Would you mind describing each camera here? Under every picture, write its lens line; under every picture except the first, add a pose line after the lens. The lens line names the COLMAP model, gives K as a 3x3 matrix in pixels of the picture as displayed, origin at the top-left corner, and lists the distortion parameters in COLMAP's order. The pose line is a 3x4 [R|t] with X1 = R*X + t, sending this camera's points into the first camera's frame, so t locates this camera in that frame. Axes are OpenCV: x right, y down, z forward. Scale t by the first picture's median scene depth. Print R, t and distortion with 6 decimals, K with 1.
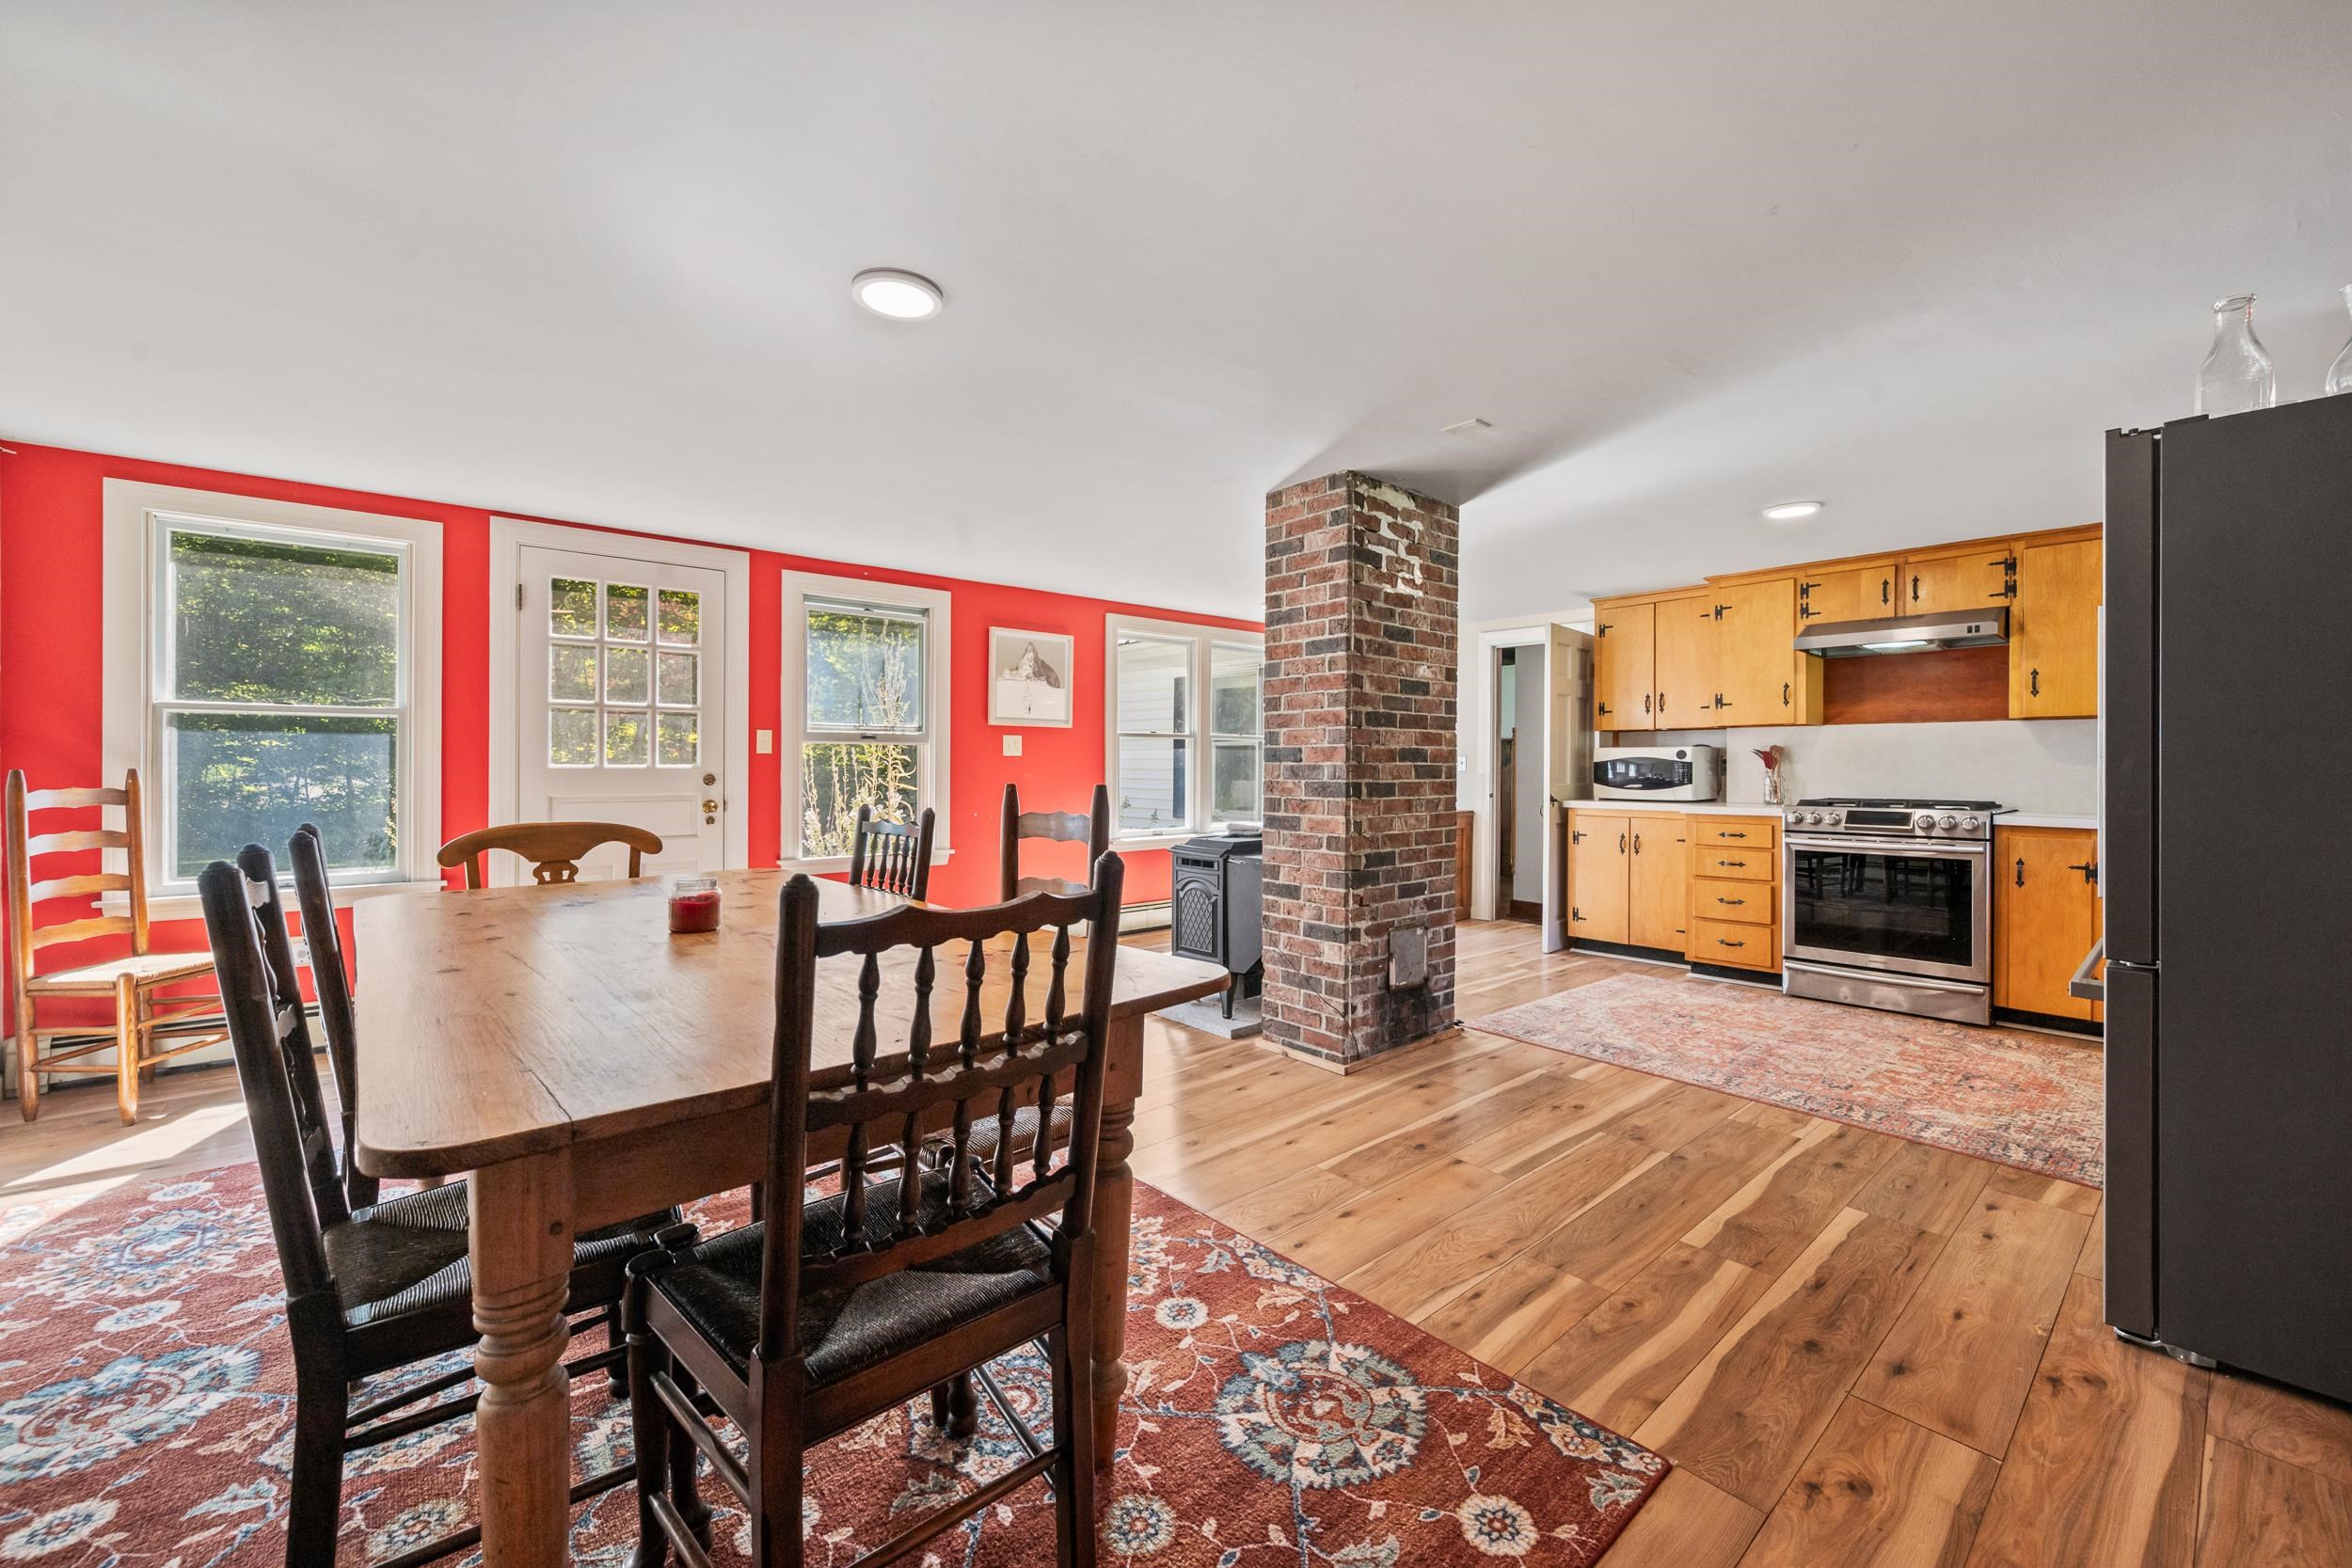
lens RADIAL K [[924.8, 0, 1182.4], [0, 924.8, 769.2], [0, 0, 1]] dist [0.000337, 0.000220]
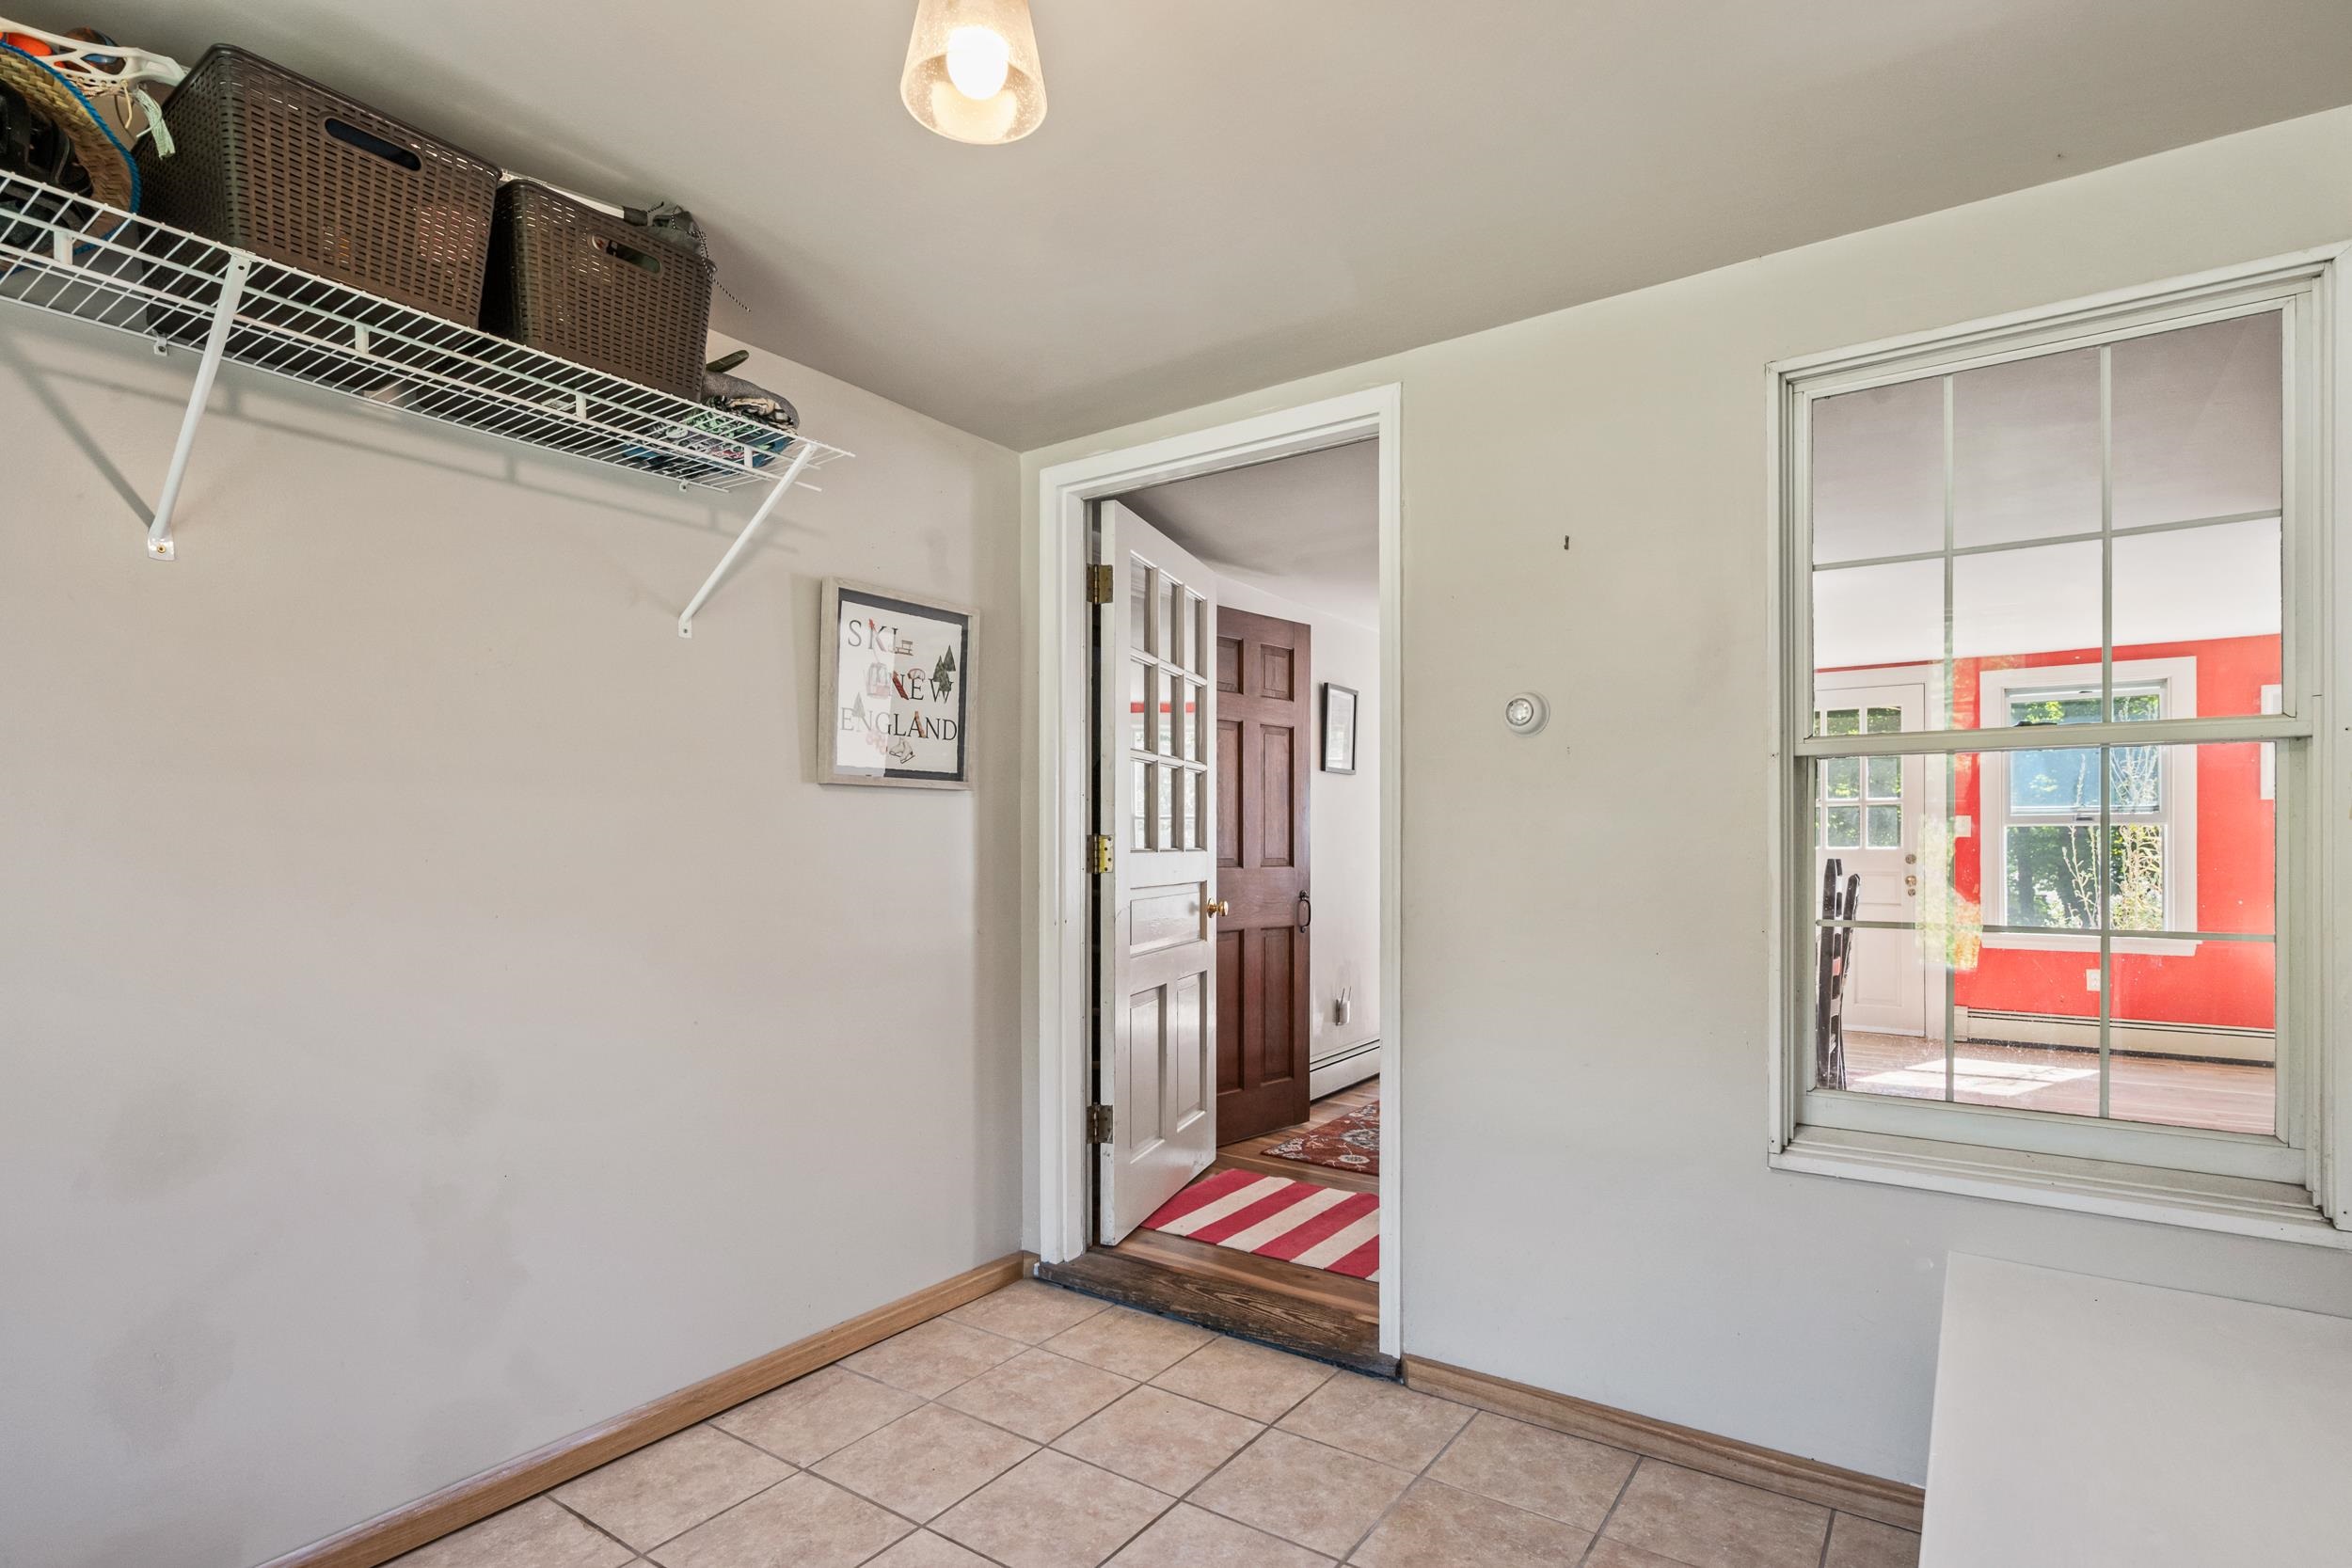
lens RADIAL K [[1153.9, 0, 1179.5], [0, 1153.9, 755.6], [0, 0, 1]] dist [-0.000460, 0.000034]
pose [[0.244937, -0.071632, -0.966889, 1.440844], [-0.005372, 0.997151, -0.075235, -0.009869], [0.969524, 0.023622, 0.243854, -0.580688]]
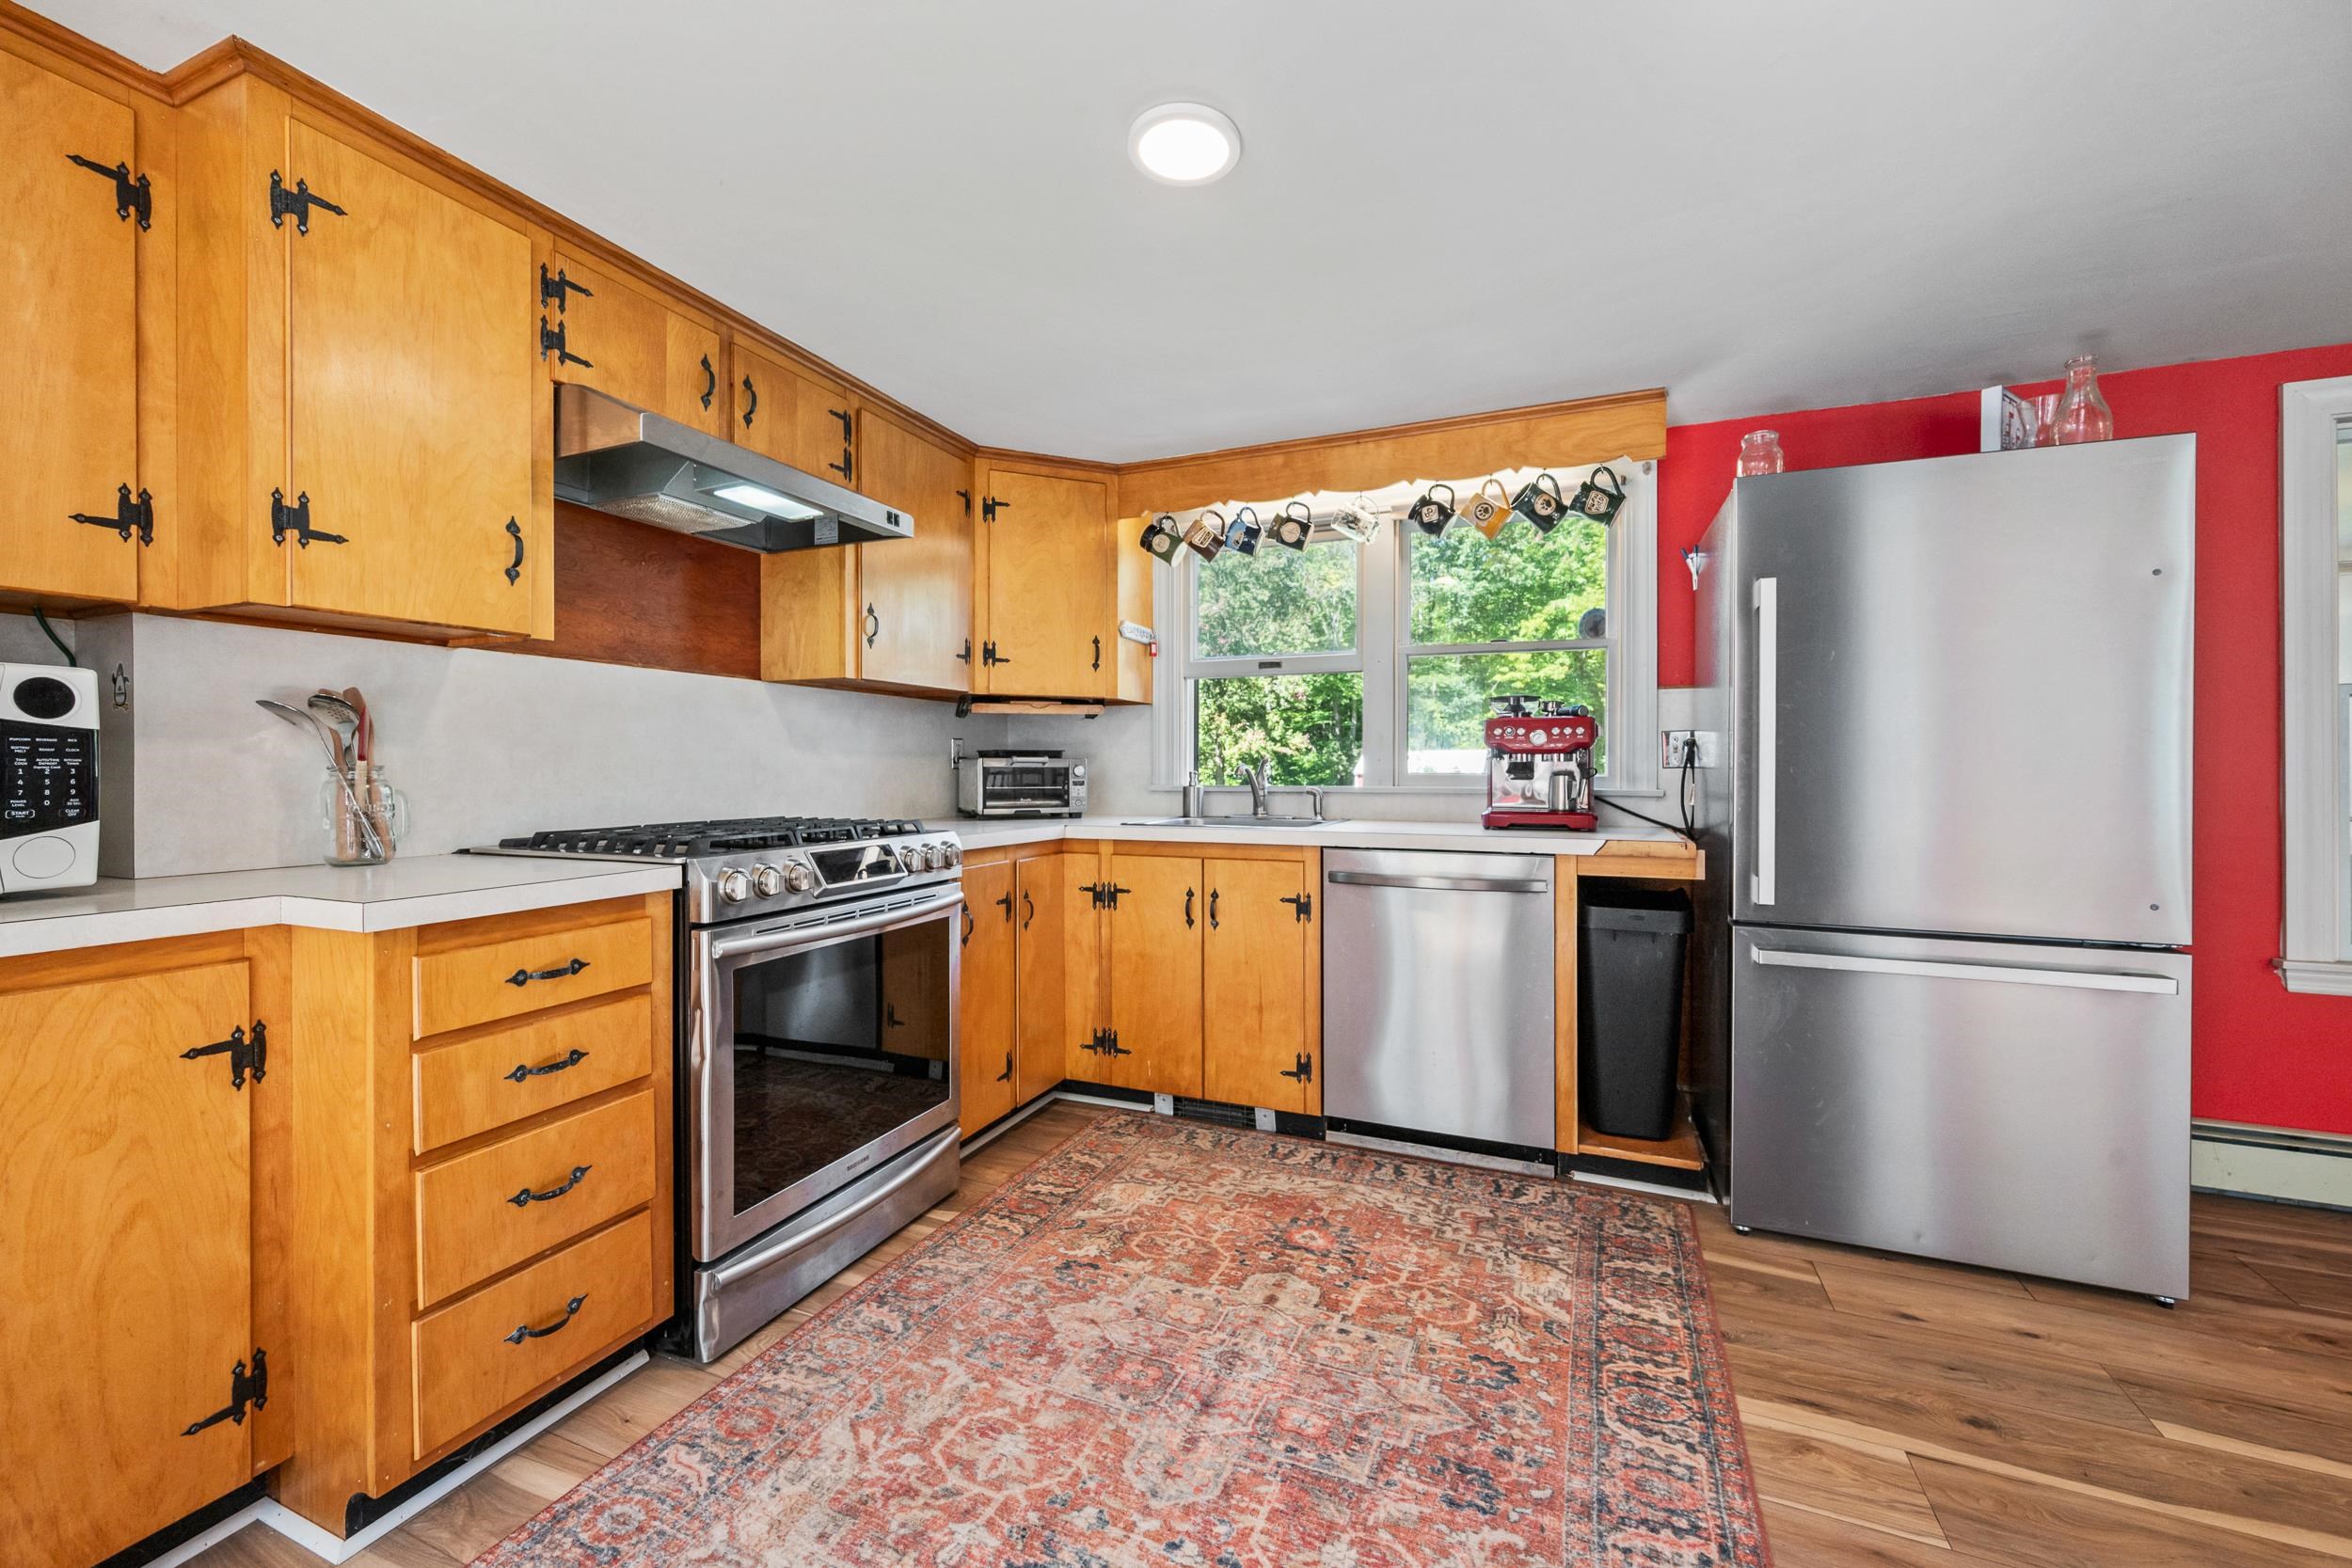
lens RADIAL K [[924.8, 0, 1182.4], [0, 924.8, 769.2], [0, 0, 1]] dist [0.000337, 0.000220]
pose [[-0.444759, -0.004425, 0.895640, 0.461950], [-0.001232, 0.999990, 0.004329, 0.003594], [-0.895650, 0.000822, -0.444760, 1.975308]]
